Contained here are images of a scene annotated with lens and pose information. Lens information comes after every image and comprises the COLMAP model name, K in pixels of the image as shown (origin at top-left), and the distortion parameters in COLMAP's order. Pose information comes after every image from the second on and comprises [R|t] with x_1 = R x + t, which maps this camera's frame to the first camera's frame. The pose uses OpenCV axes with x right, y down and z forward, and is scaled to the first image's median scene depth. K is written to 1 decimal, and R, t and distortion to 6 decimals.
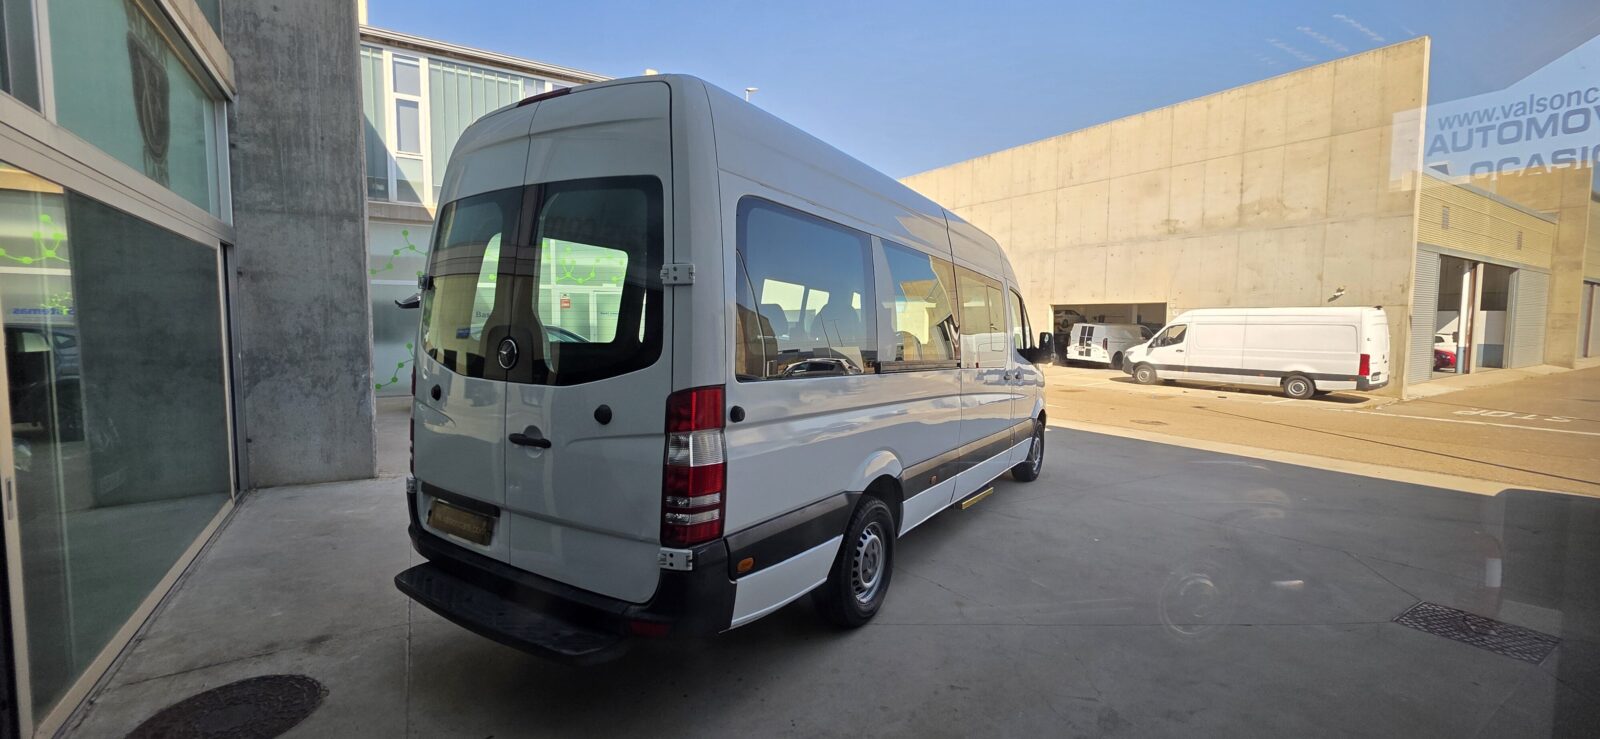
lens RADIAL K [[638.4, 0, 795.0], [0, 638.4, 368.5], [0, 0, 1]] dist [0.000645, 0.000664]
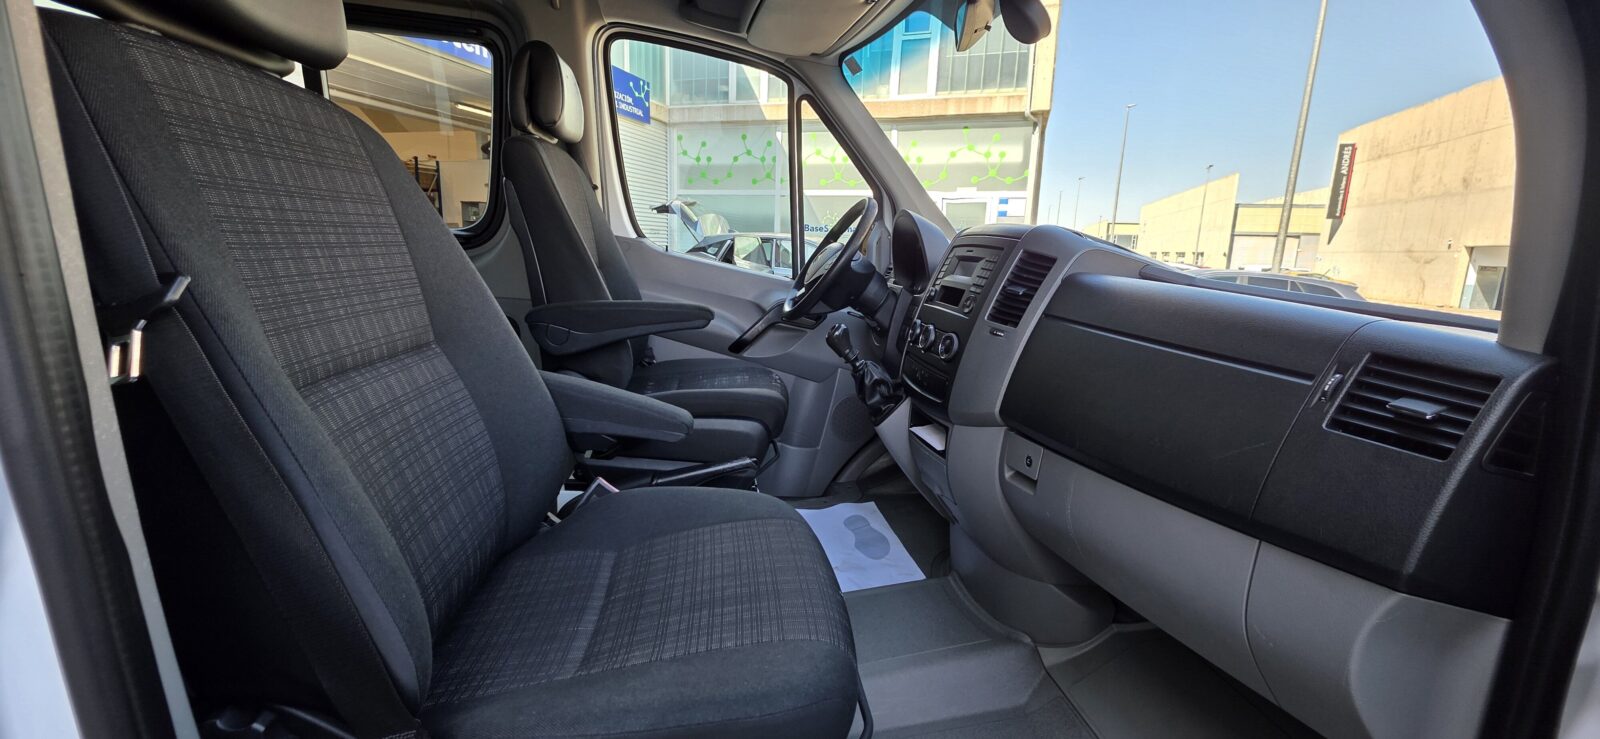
lens RADIAL K [[638.4, 0, 795.0], [0, 638.4, 368.5], [0, 0, 1]] dist [0.000645, 0.000664]
pose [[0.636763, 0.158612, -0.754569, 0.660214], [-0.084611, 0.987078, 0.136084, -0.060427], [0.766403, -0.022808, 0.641955, 1.709215]]
